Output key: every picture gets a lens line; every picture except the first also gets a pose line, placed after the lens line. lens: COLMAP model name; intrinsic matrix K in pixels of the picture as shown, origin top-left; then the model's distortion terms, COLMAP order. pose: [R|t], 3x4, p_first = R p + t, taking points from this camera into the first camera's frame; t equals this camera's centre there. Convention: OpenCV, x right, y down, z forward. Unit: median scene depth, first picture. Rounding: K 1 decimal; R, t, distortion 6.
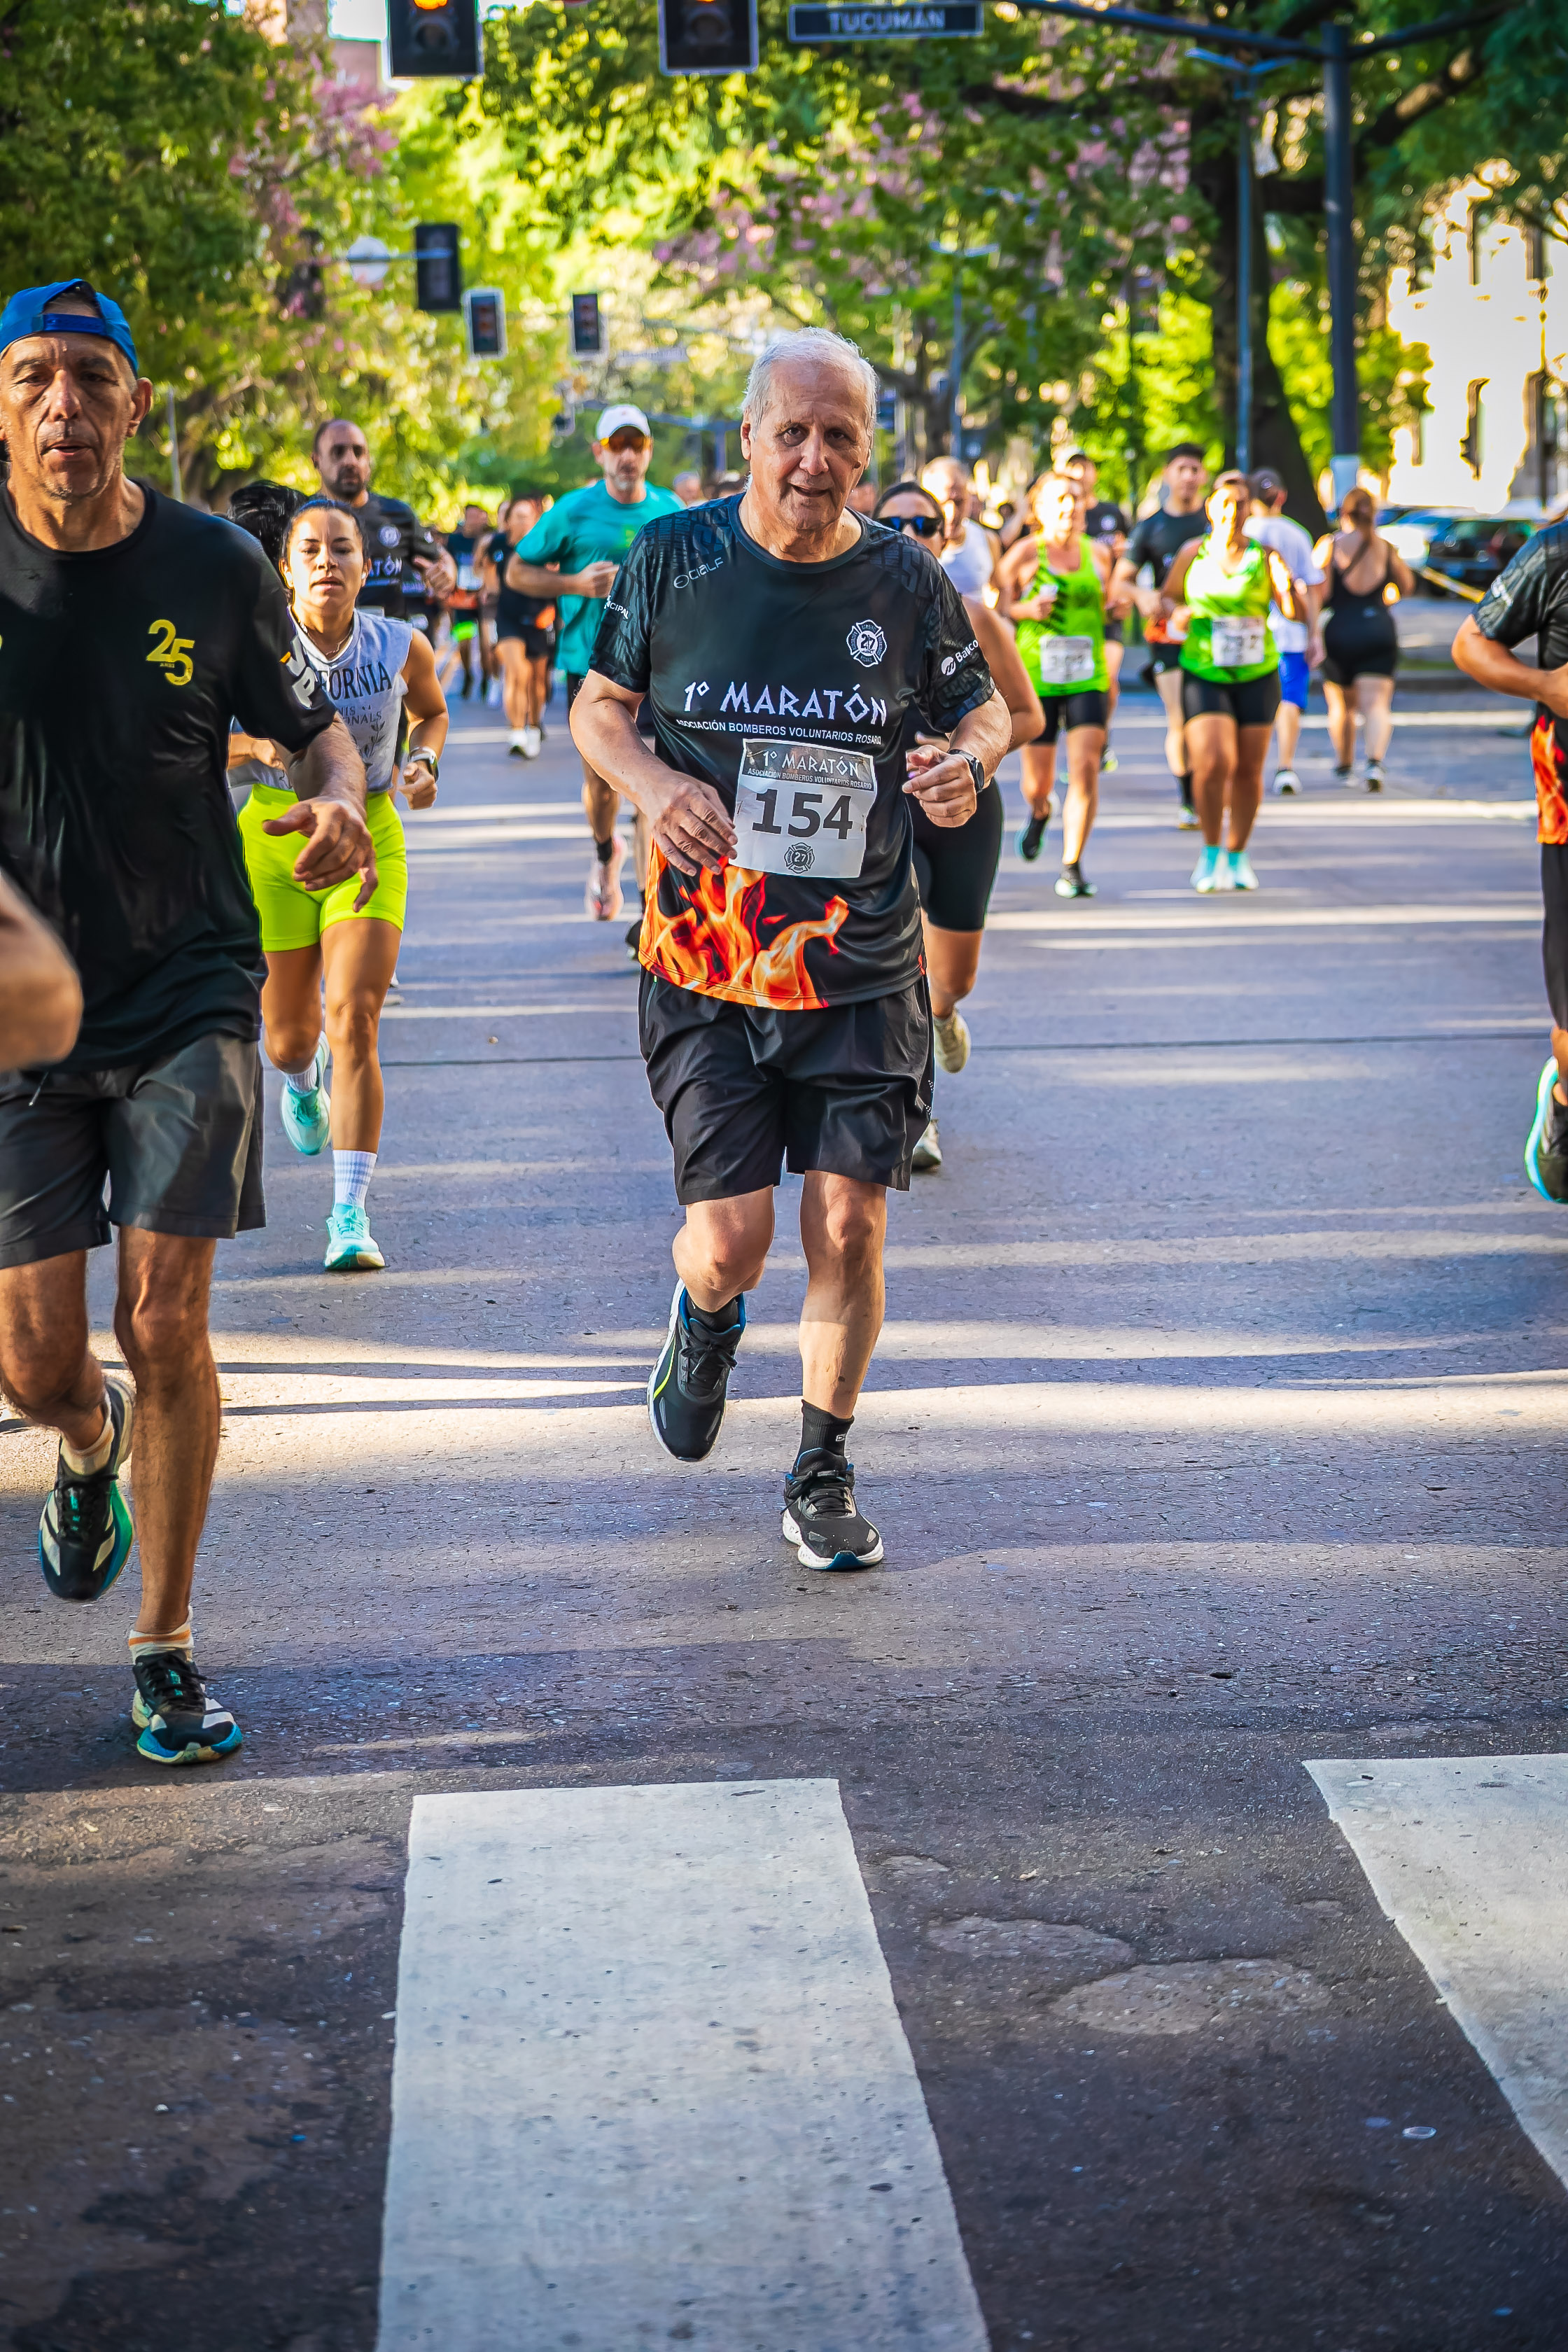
lens RADIAL K [[5651.7, 0, 775.3], [0, 5651.7, 1241.1], [0, 0, 1]] dist [-0.041478, 0.000000]
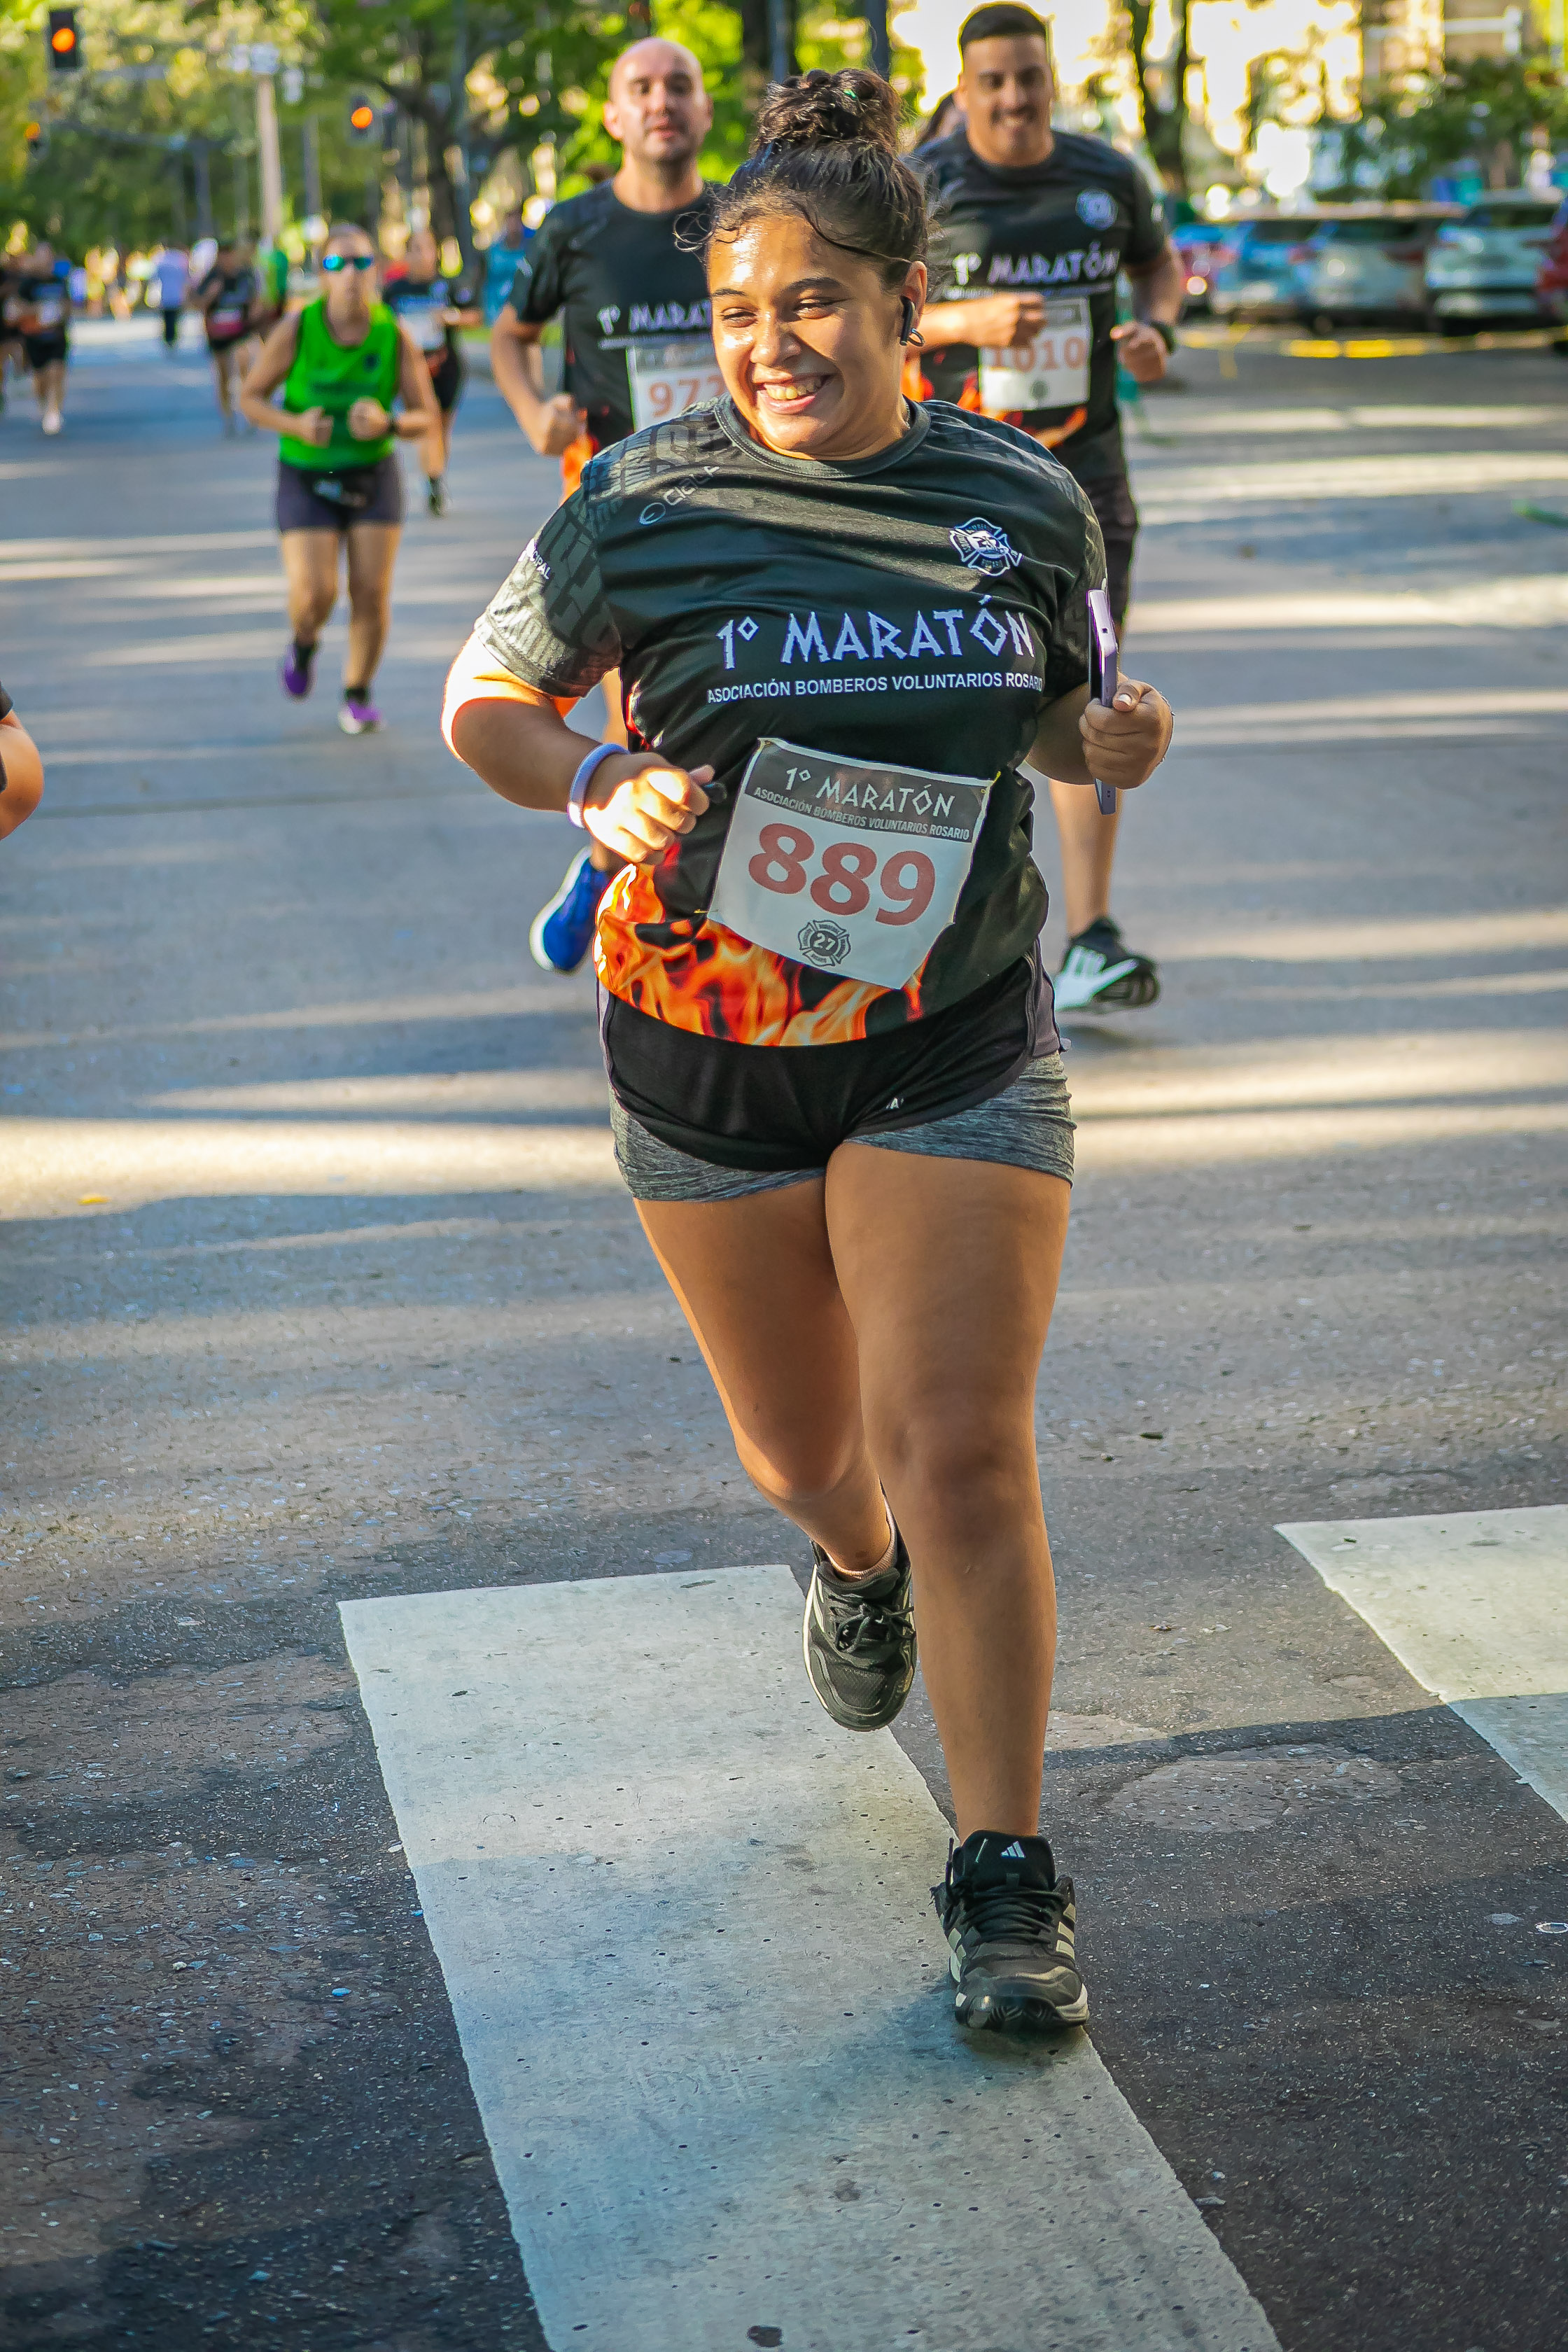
lens RADIAL K [[5651.7, 0, 735.1], [0, 5651.7, 1183.0], [0, 0, 1]] dist [-0.041478, 0.000000]
pose [[0.994180, -0.035013, 0.101886, -0.101618], [0.031172, 0.998751, 0.039050, -0.005484], [-0.103126, -0.035647, 0.994029, 0.080713]]
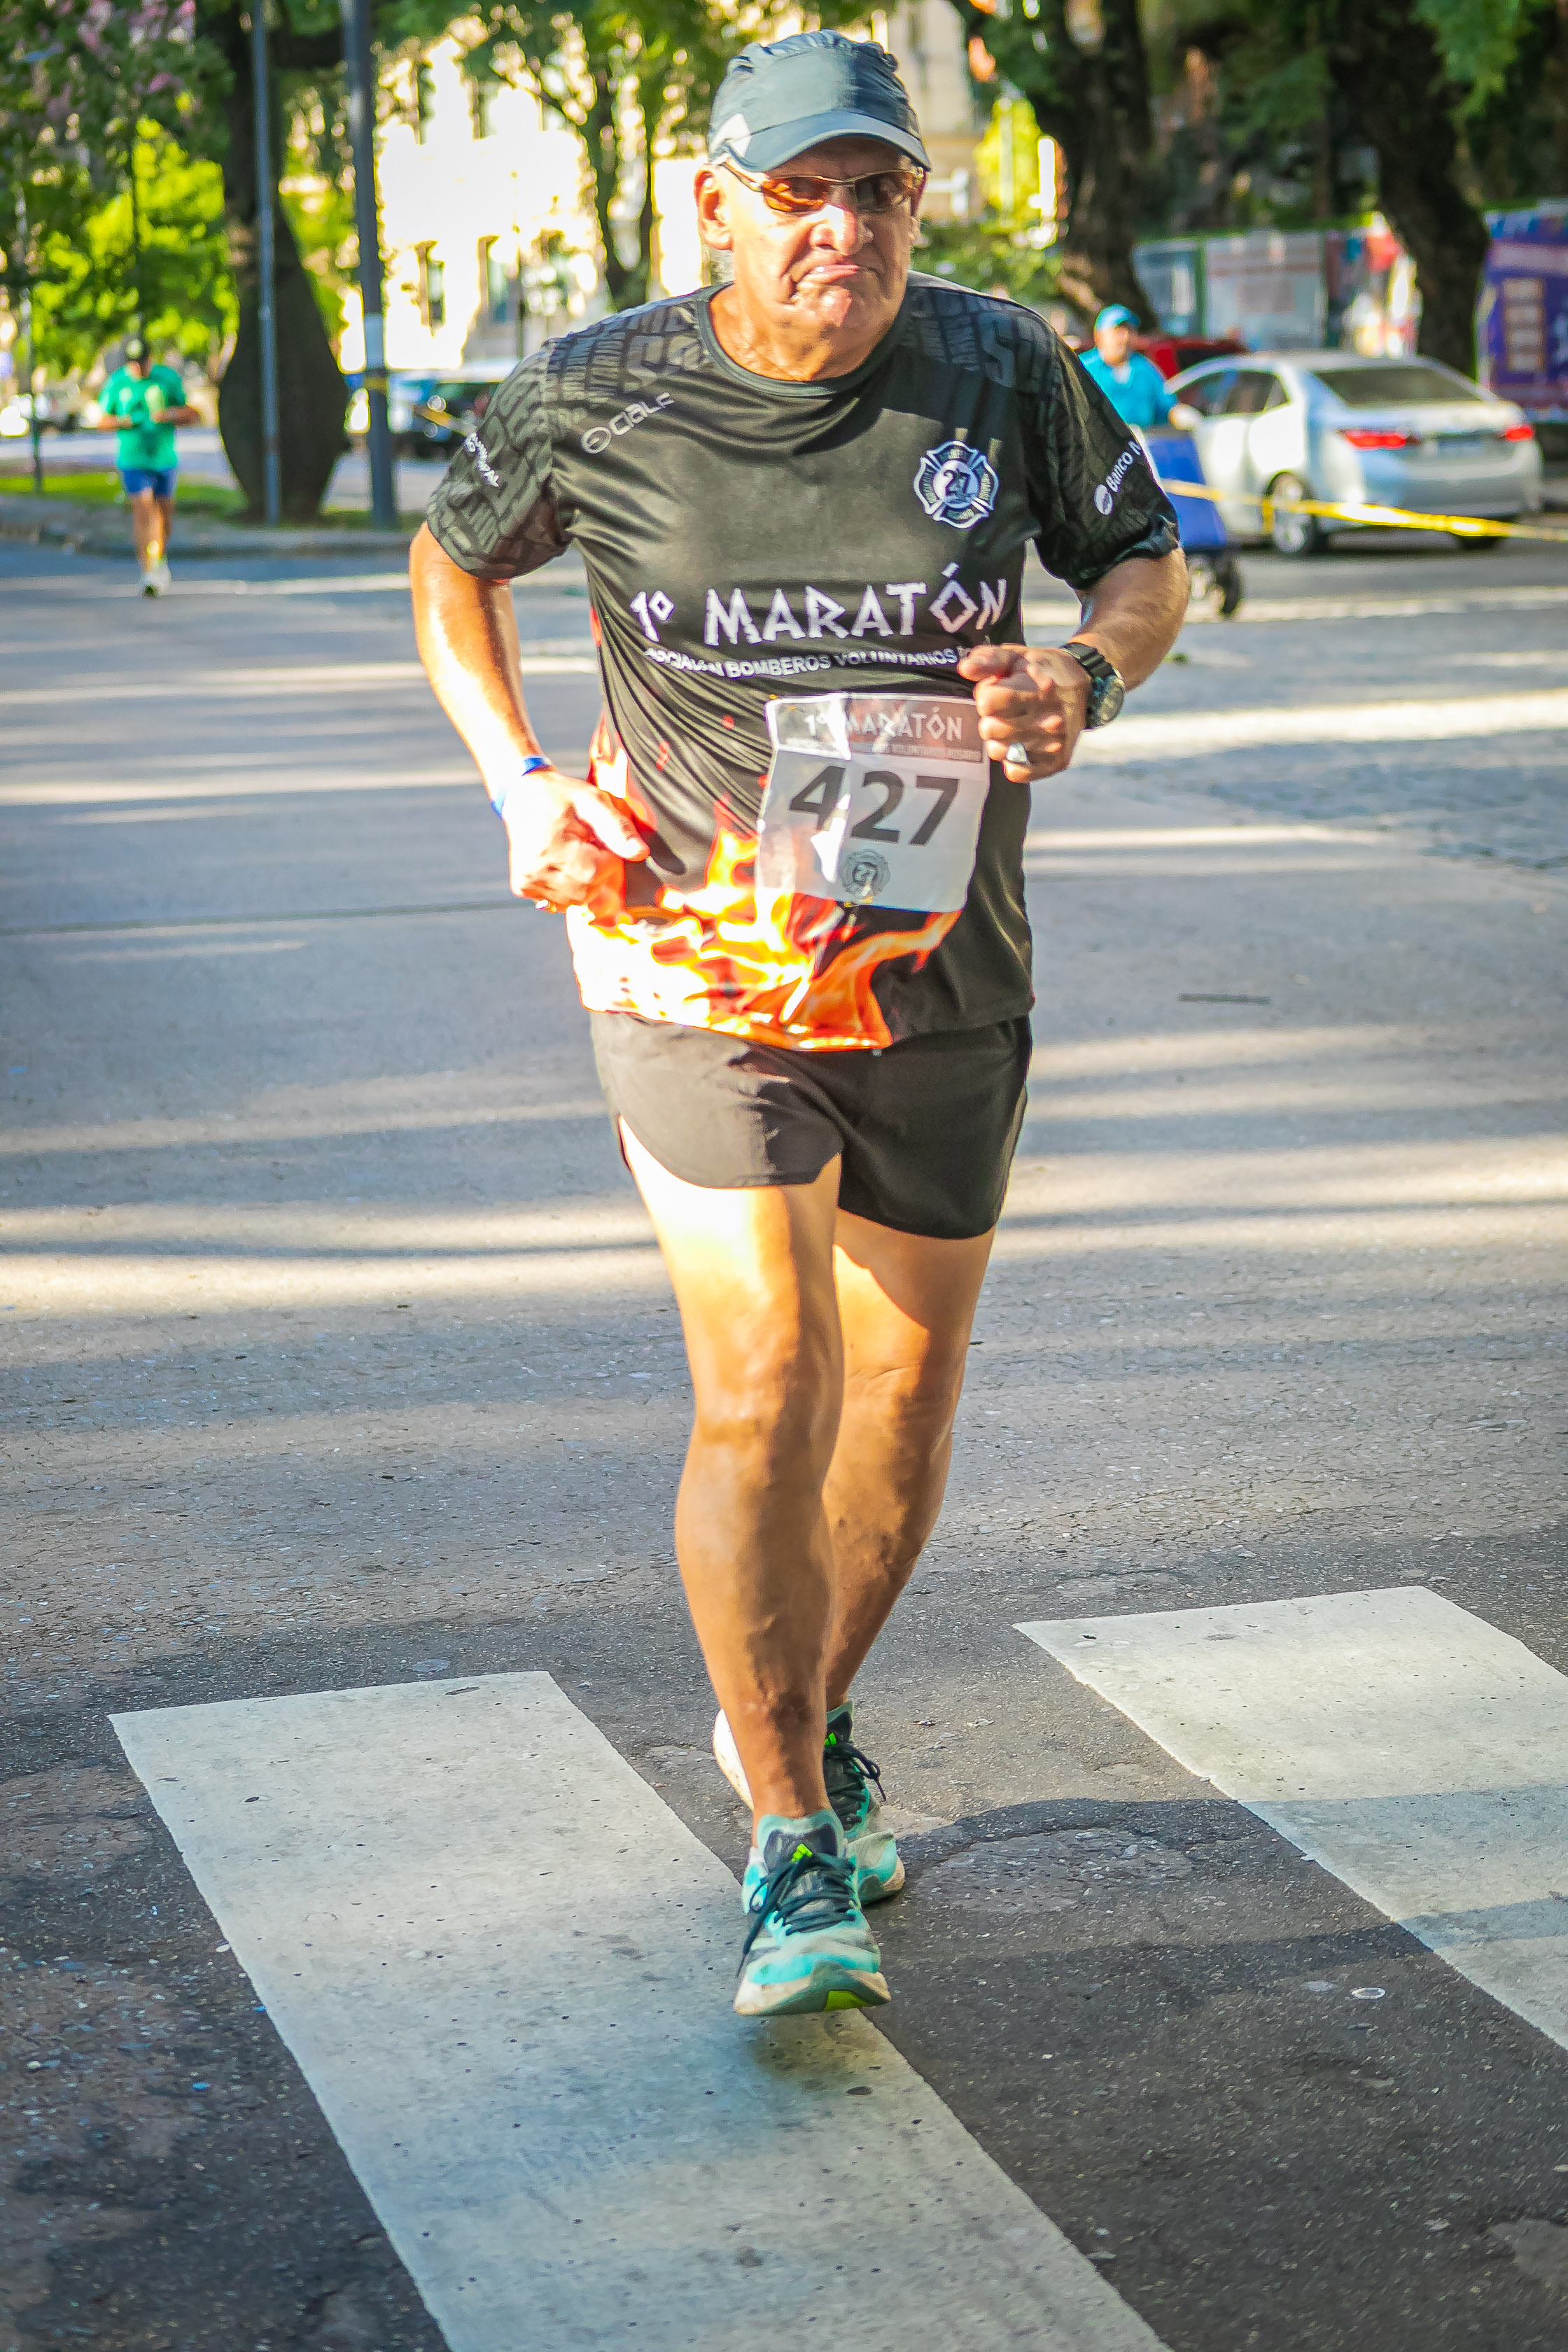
lens RADIAL K [[5651.7, 0, 770.0], [0, 5651.7, 1194.1], [0, 0, 1]] dist [-0.041478, 0.000000]
pose [[0.974997, -0.041129, 0.218377, -0.176249], [0.038214, 0.999115, 0.017560, -0.000835], [-0.218906, -0.008775, 0.975707, 0.066389]]
